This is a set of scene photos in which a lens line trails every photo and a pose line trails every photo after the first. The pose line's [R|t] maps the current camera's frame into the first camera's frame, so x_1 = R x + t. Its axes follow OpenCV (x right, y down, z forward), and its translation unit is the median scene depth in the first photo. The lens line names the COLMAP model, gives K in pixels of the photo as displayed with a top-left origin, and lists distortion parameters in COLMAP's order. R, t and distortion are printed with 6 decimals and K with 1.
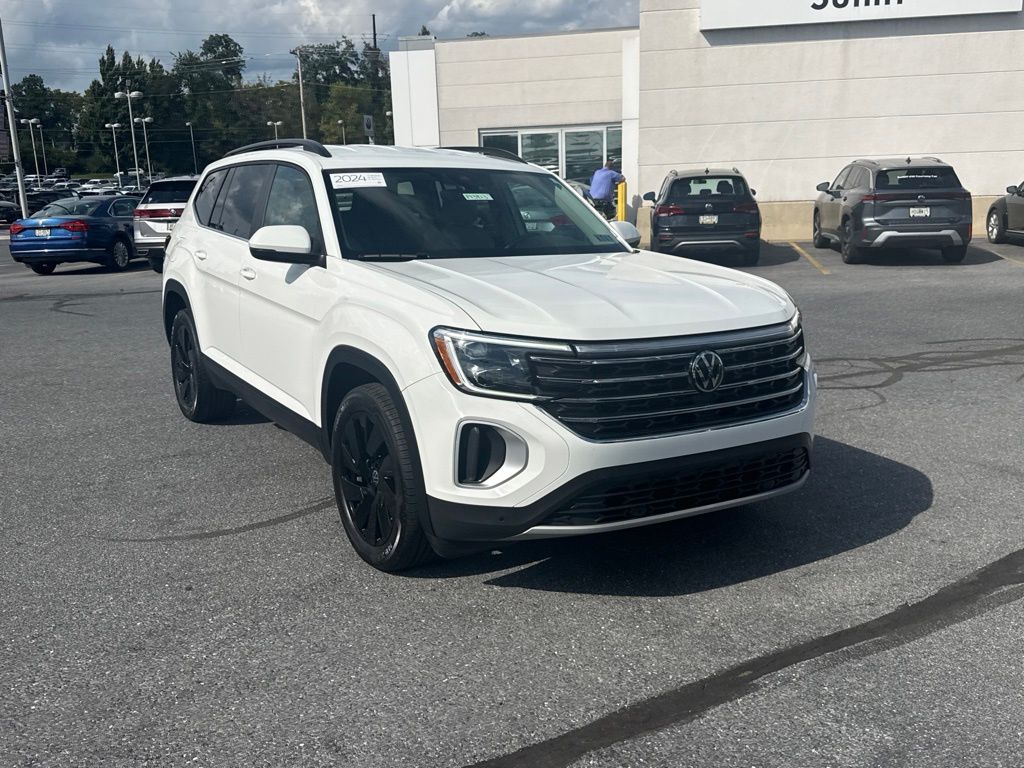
lens RADIAL K [[925.8, 0, 504.6], [0, 925.8, 388.6], [0, 0, 1]] dist [0.146744, -0.303367]
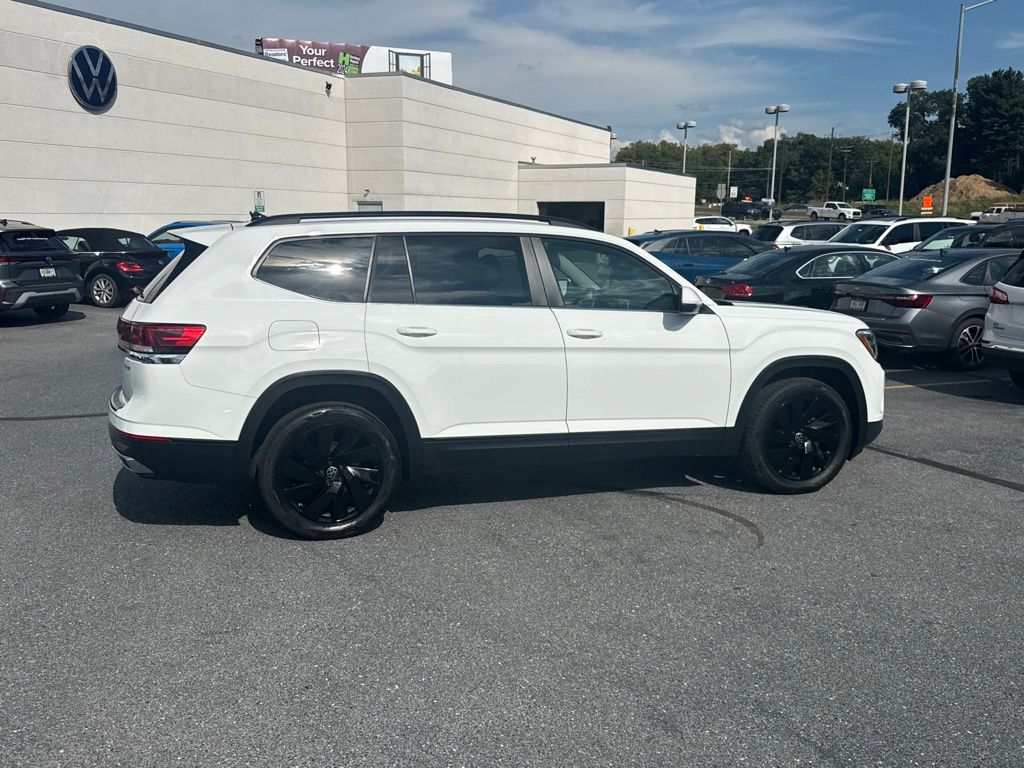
lens RADIAL K [[925.8, 0, 504.6], [0, 925.8, 388.6], [0, 0, 1]] dist [0.146744, -0.303367]
pose [[0.232348, -0.143041, 0.962057, -1.436500], [0.199885, 0.975036, 0.096697, -0.193430], [-0.951872, 0.169834, 0.255140, 0.856928]]
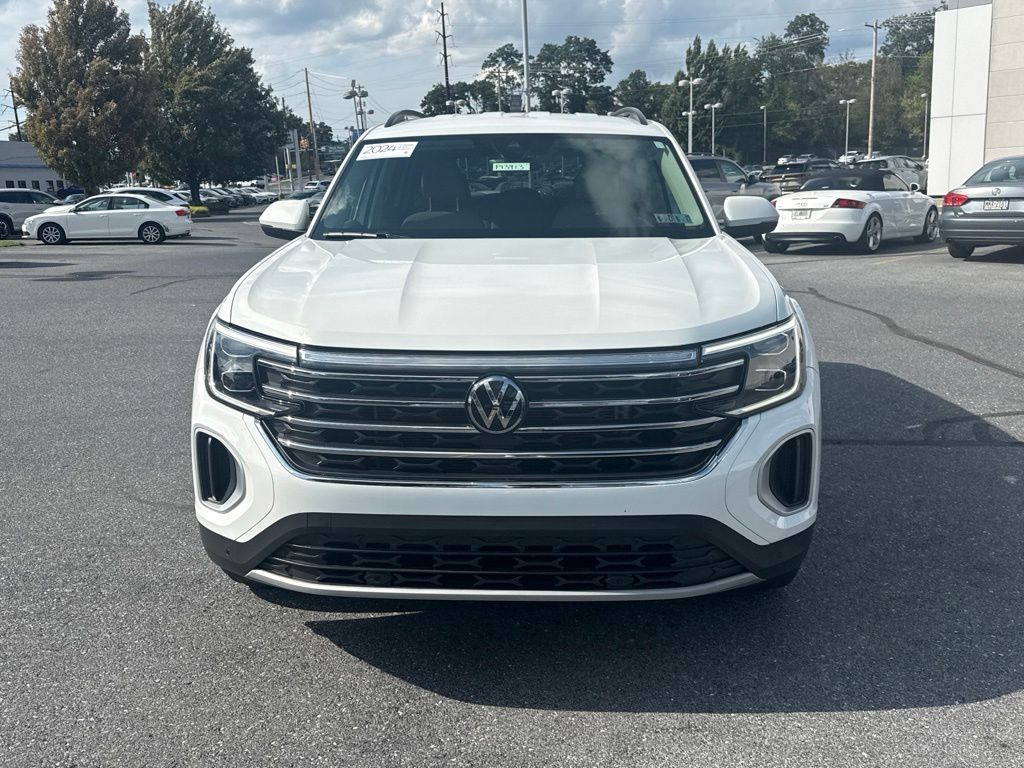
lens RADIAL K [[929.7, 0, 517.3], [0, 929.7, 383.5], [0, 0, 1]] dist [0.108252, -0.185841]
pose [[0.836937, 0.108057, -0.536526, 0.445465], [-0.101575, 0.993952, 0.041735, -0.047985], [0.537791, 0.019568, 0.842851, 0.298881]]
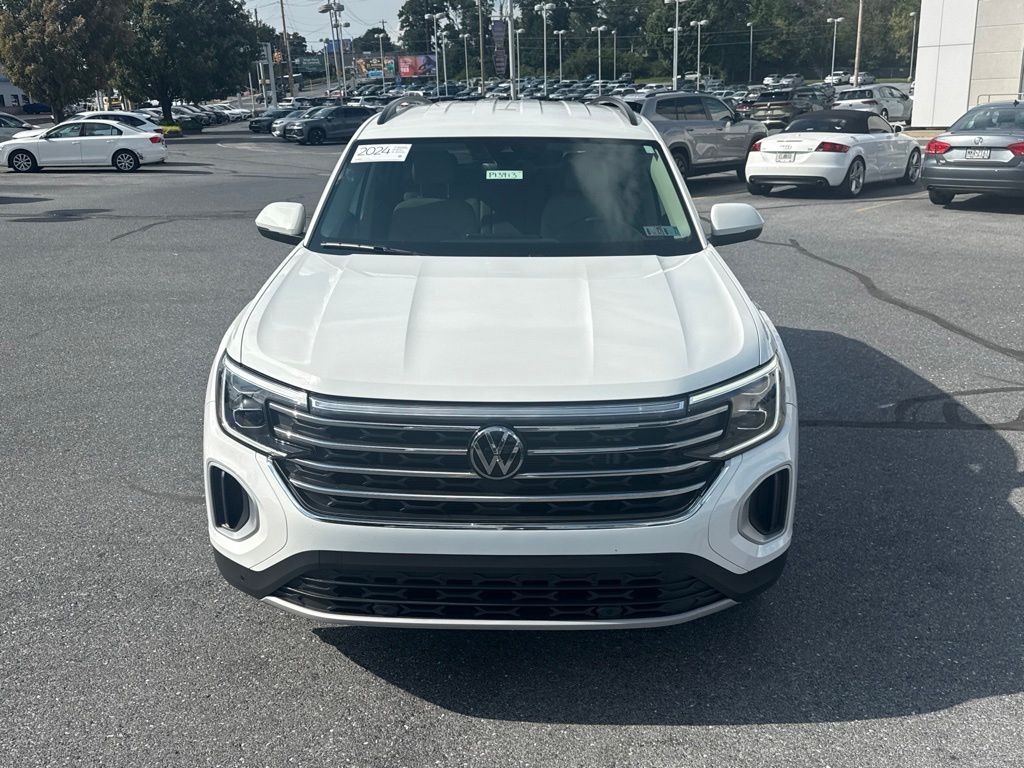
lens RADIAL K [[931.3, 0, 520.0], [0, 931.3, 380.6], [0, 0, 1]] dist [0.107017, -0.185005]
pose [[0.849199, 0.153559, -0.505253, 0.444105], [-0.107108, 0.986985, 0.119948, -0.123894], [0.517097, -0.047743, 0.854594, 0.265199]]
